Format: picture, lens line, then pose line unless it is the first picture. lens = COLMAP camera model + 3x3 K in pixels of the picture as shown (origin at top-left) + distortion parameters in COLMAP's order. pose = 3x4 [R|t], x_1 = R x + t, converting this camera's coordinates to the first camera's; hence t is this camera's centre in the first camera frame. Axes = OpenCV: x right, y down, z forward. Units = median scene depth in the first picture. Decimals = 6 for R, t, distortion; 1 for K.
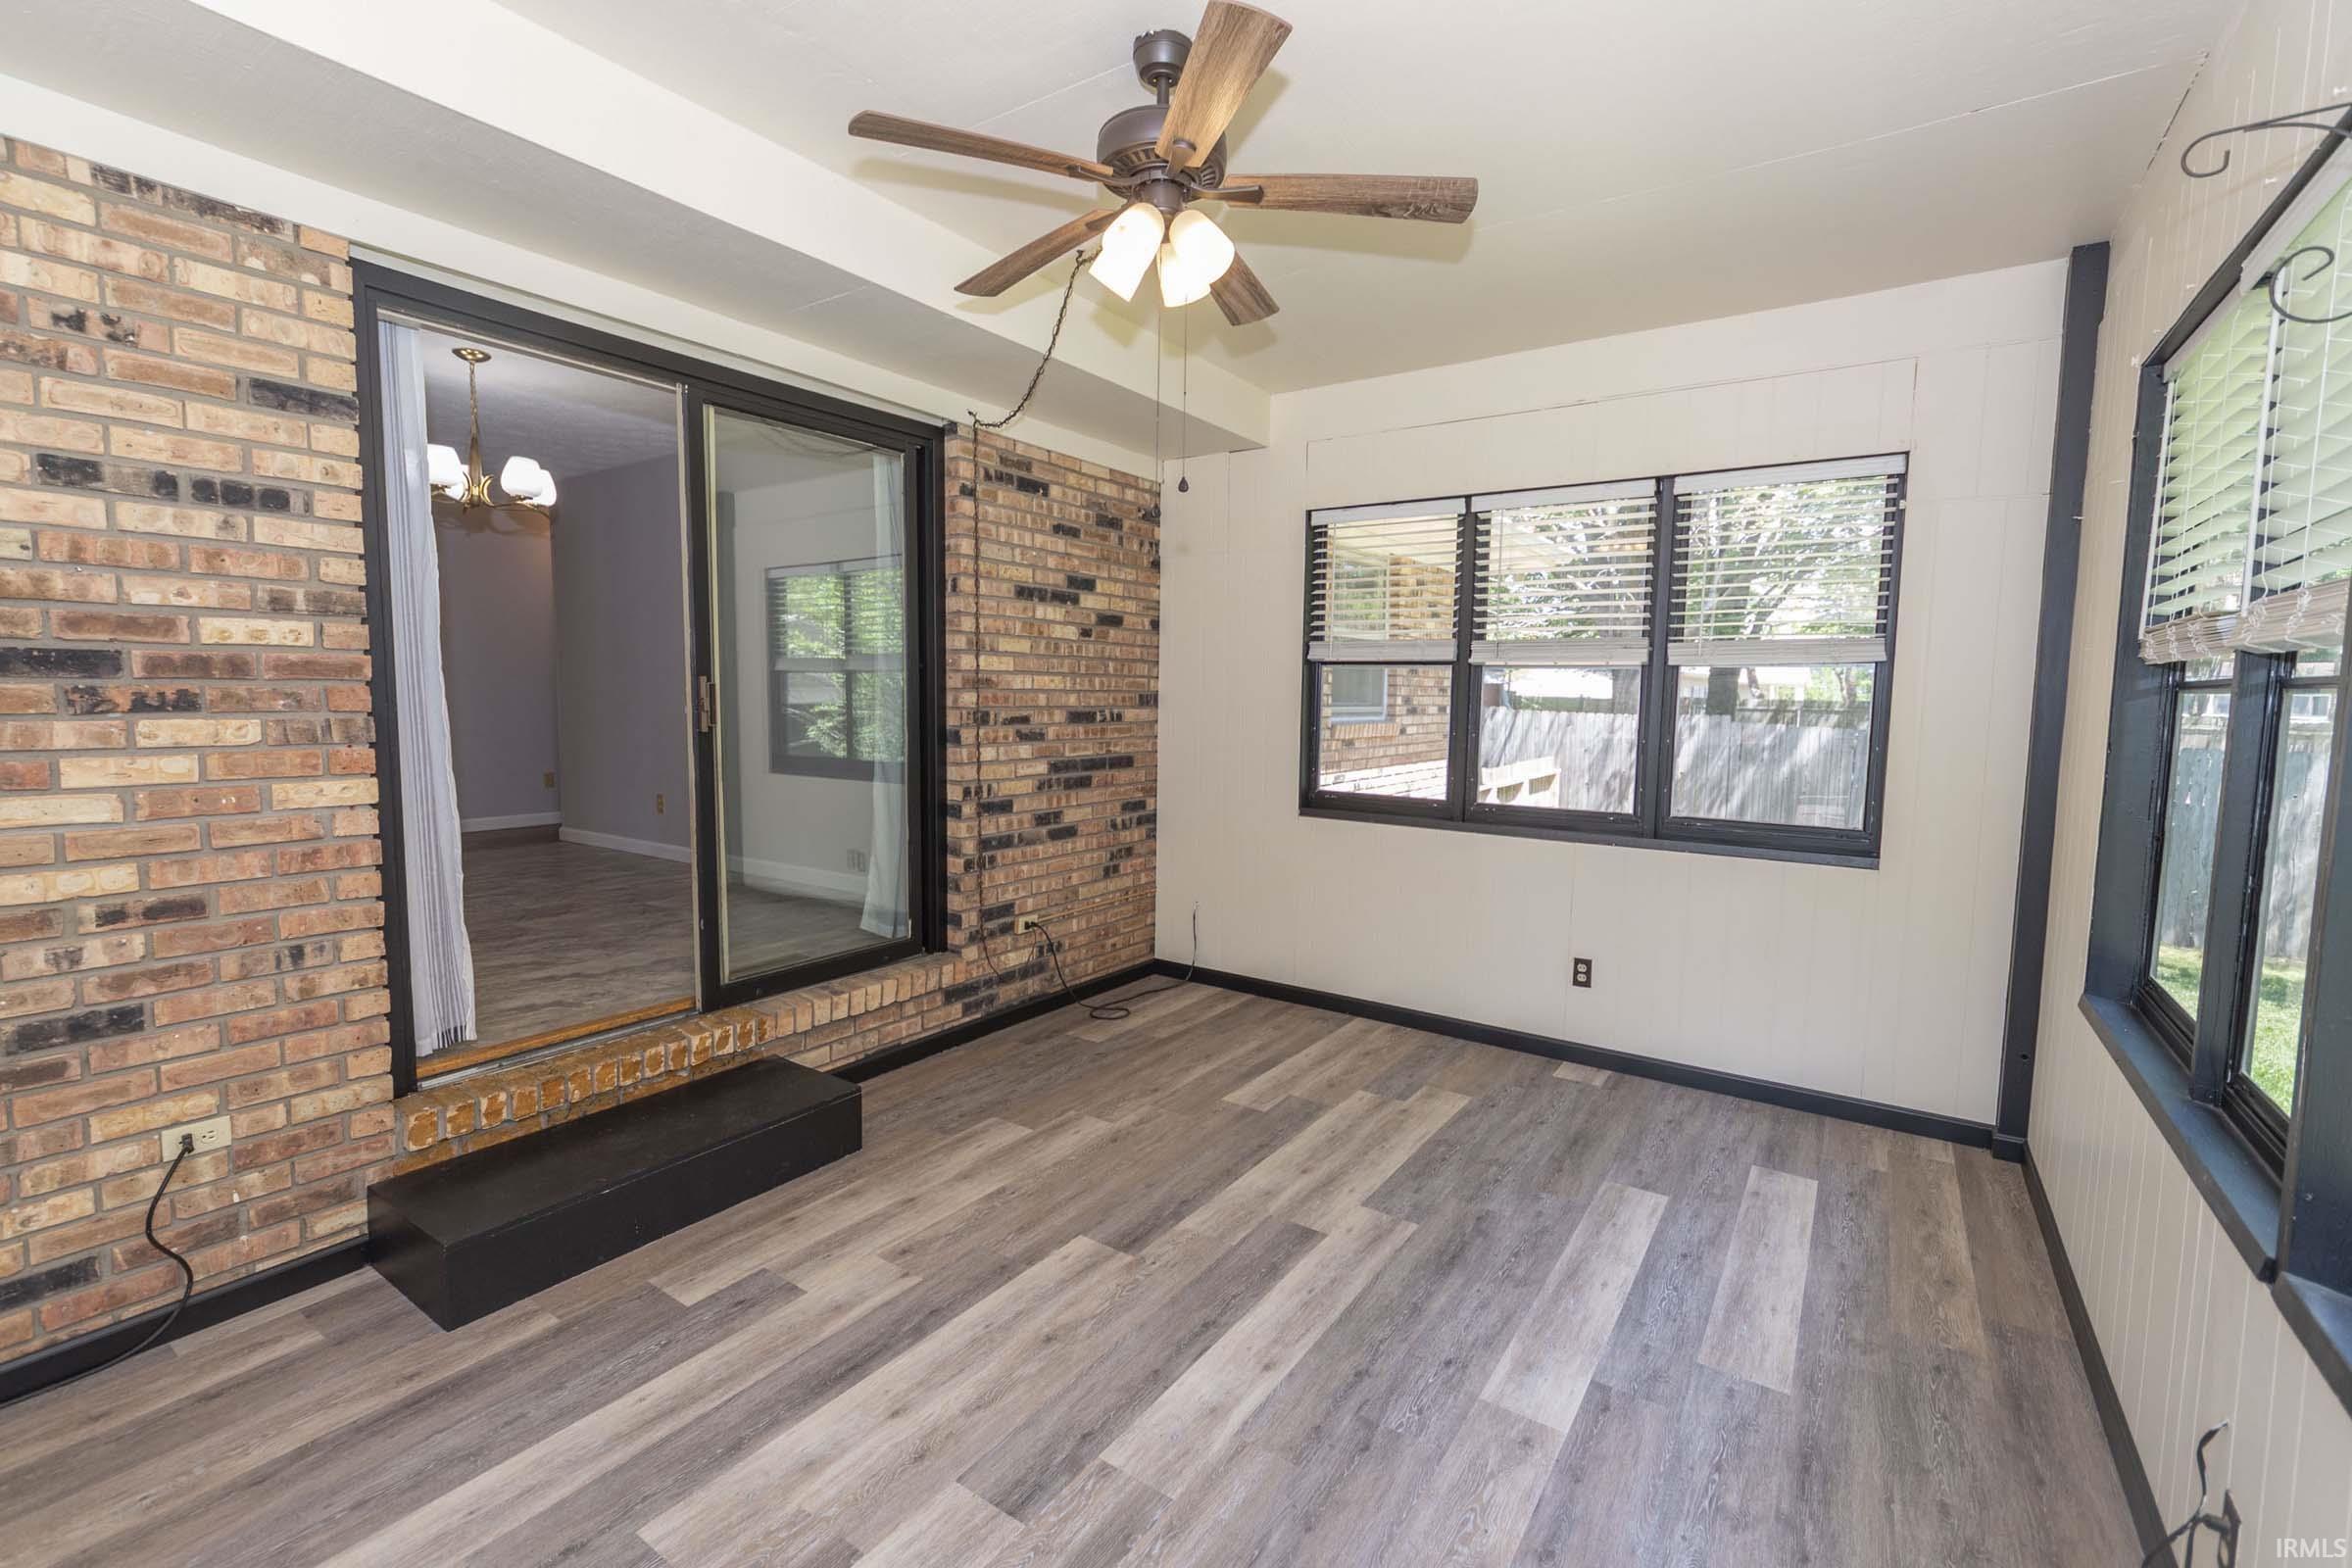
lens RADIAL K [[1051.6, 0, 1164.0], [0, 1051.6, 784.8], [0, 0, 1]] dist [-0.000250, -0.001133]
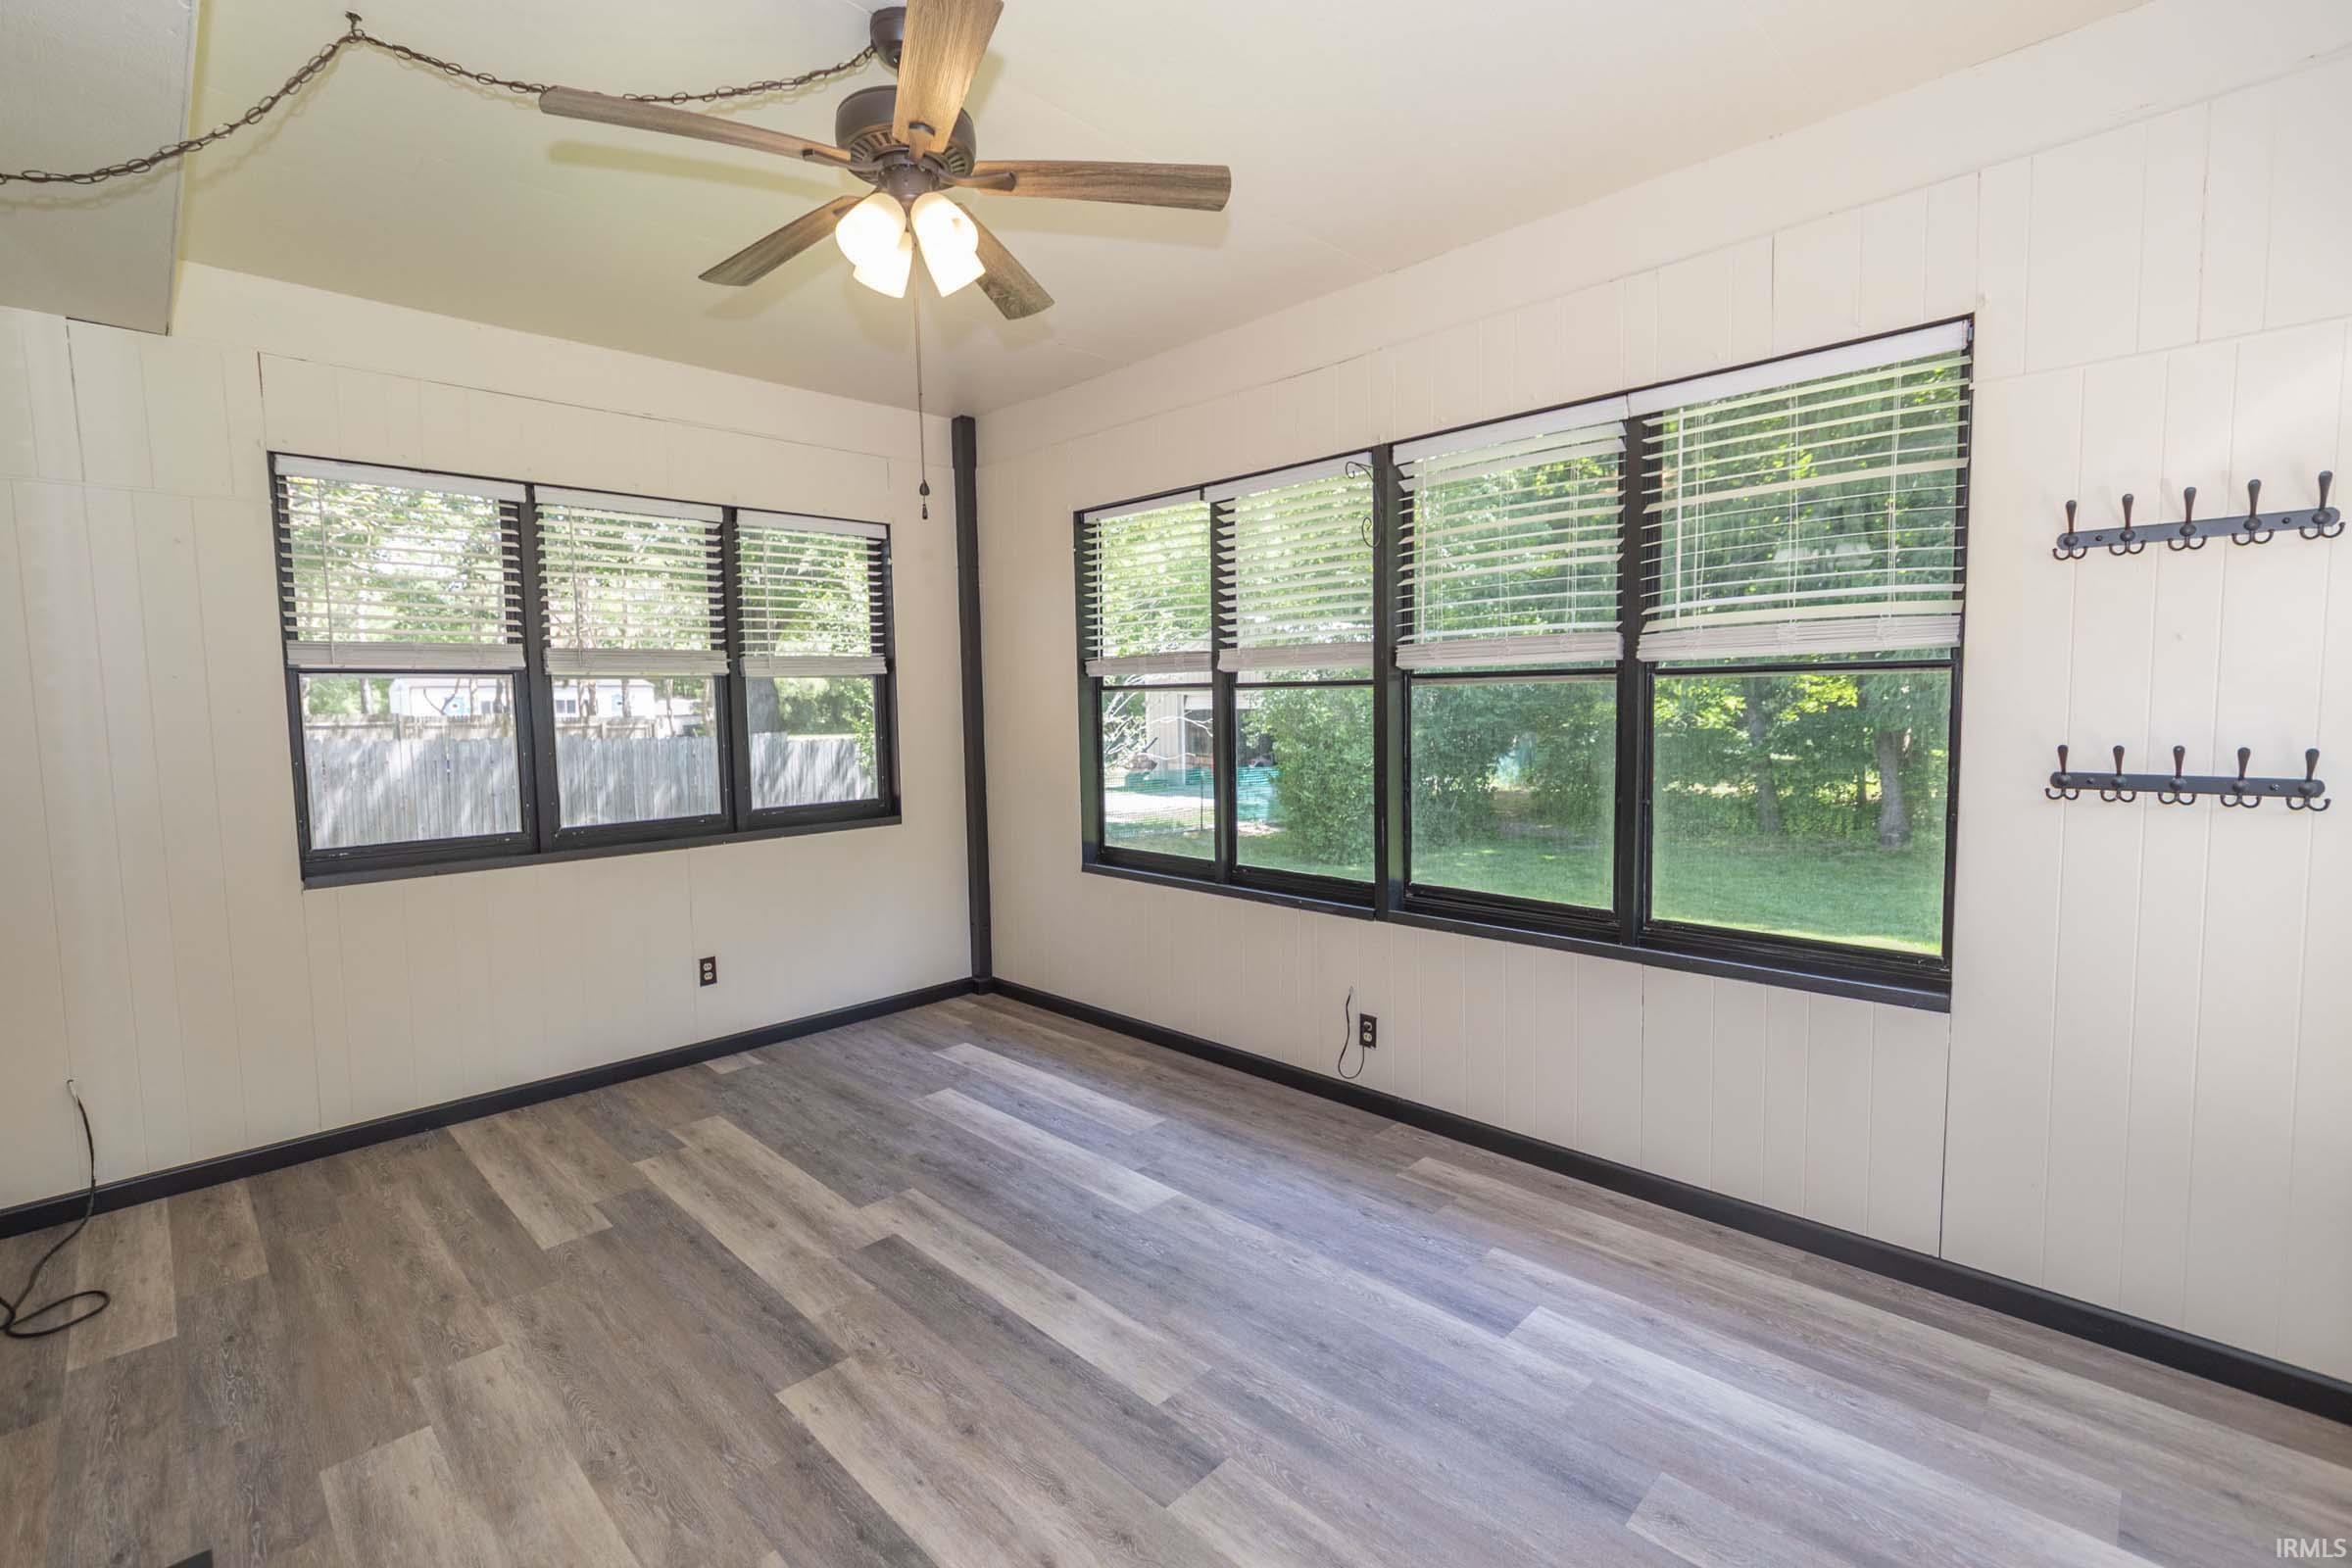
lens RADIAL K [[1044.5, 0, 1145.0], [0, 1044.5, 777.1], [0, 0, 1]] dist [0.013601, -0.003375]
pose [[0.179920, -0.094308, 0.979150, -0.691731], [0.112712, 0.990814, 0.074720, -0.052856], [-0.977202, 0.096918, 0.188897, 0.488588]]
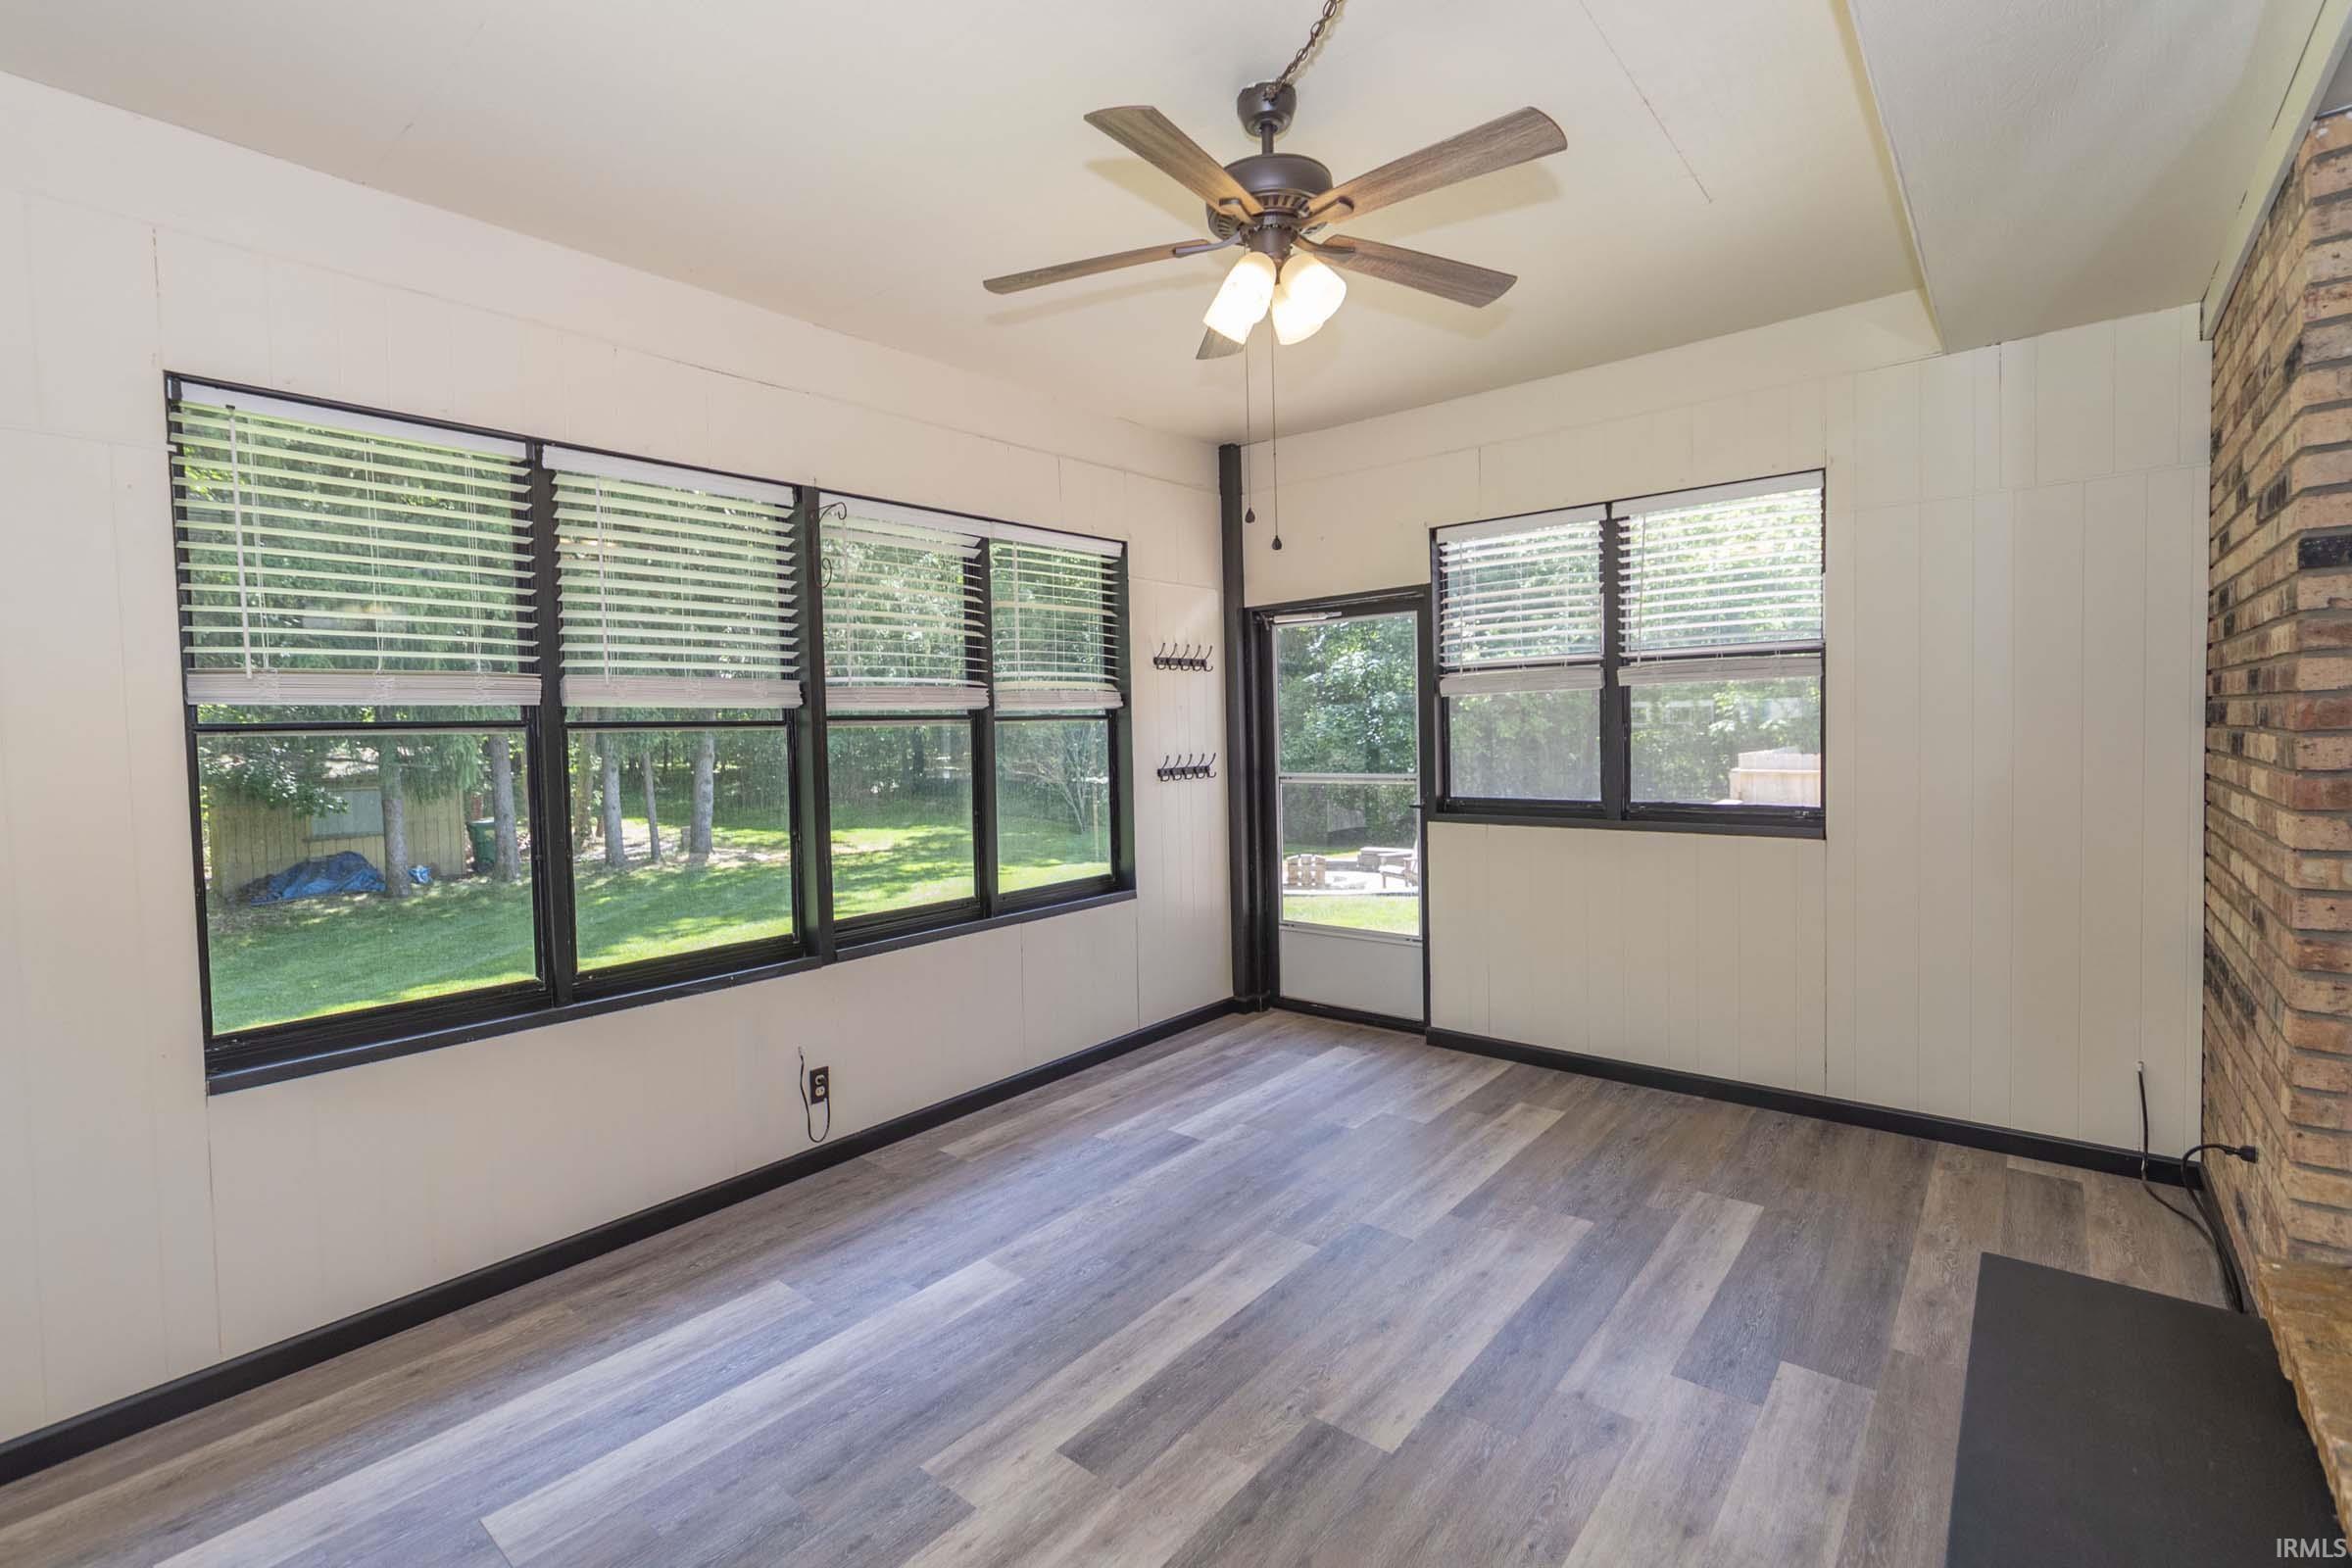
lens RADIAL K [[1012.6, 0, 1174.6], [0, 1012.6, 769.7], [0, 0, 1]] dist [0.000125, 0.000835]
pose [[-0.995793, 0.007497, 0.091325, 0.003089], [0.019782, 0.990733, 0.134376, -0.131800], [-0.089471, 0.135617, -0.986713, 1.505711]]
